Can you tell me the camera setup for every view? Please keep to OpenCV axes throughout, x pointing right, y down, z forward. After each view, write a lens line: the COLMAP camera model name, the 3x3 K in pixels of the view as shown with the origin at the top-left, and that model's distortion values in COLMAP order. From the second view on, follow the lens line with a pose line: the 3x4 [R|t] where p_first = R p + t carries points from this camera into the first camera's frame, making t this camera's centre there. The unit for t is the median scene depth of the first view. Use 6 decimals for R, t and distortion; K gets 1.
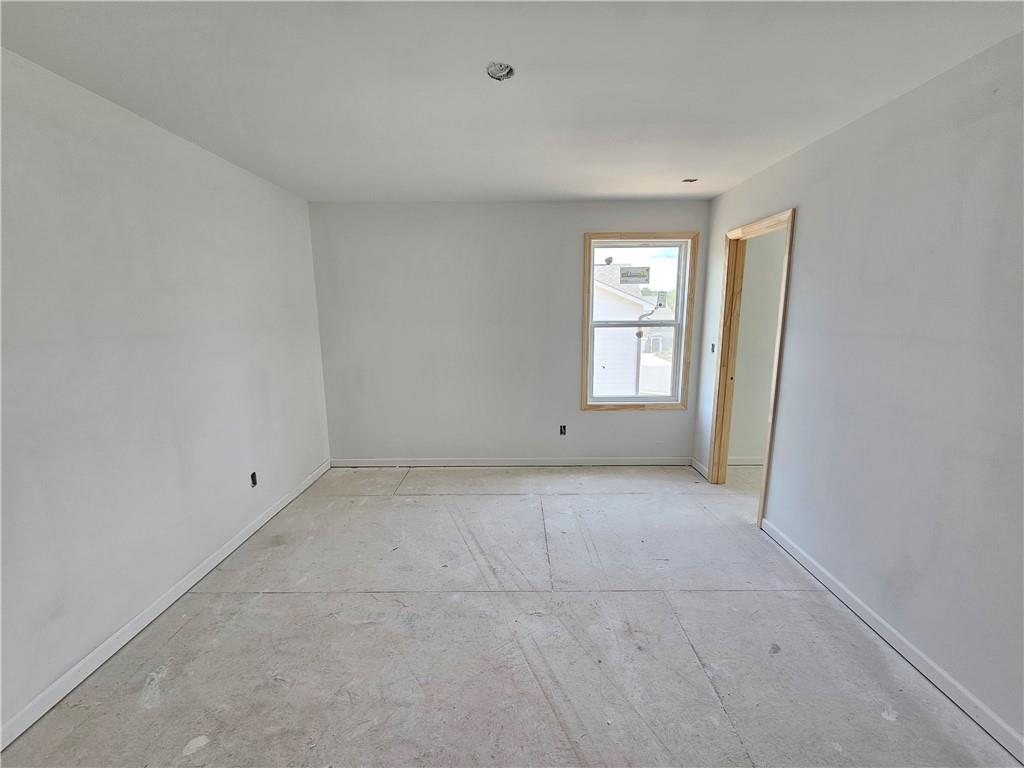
lens RADIAL K [[418.9, 0, 511.5], [0, 418.9, 380.7], [0, 0, 1]] dist [-0.000168, -0.000031]
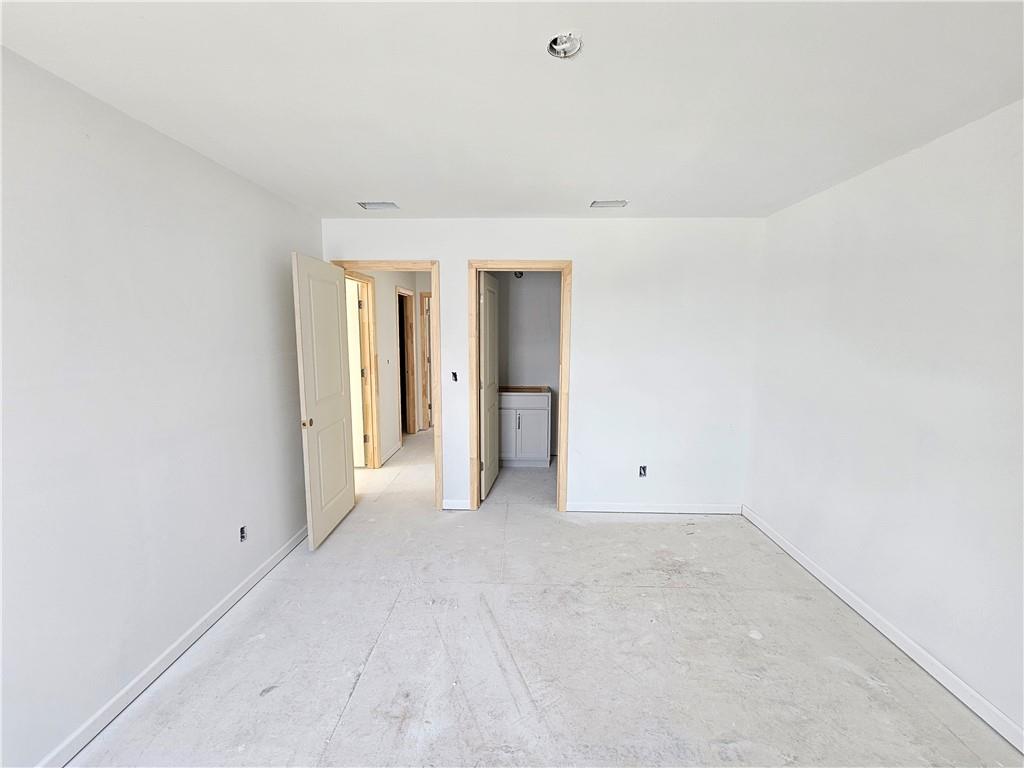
lens RADIAL K [[418.9, 0, 512.2], [0, 418.9, 382.2], [0, 0, 1]] dist [-0.000168, -0.000031]
pose [[-0.999748, -0.003238, 0.022228, 0.051527], [0.003331, 0.957246, 0.289256, -0.321357], [-0.022214, 0.289257, -0.956994, 1.743978]]
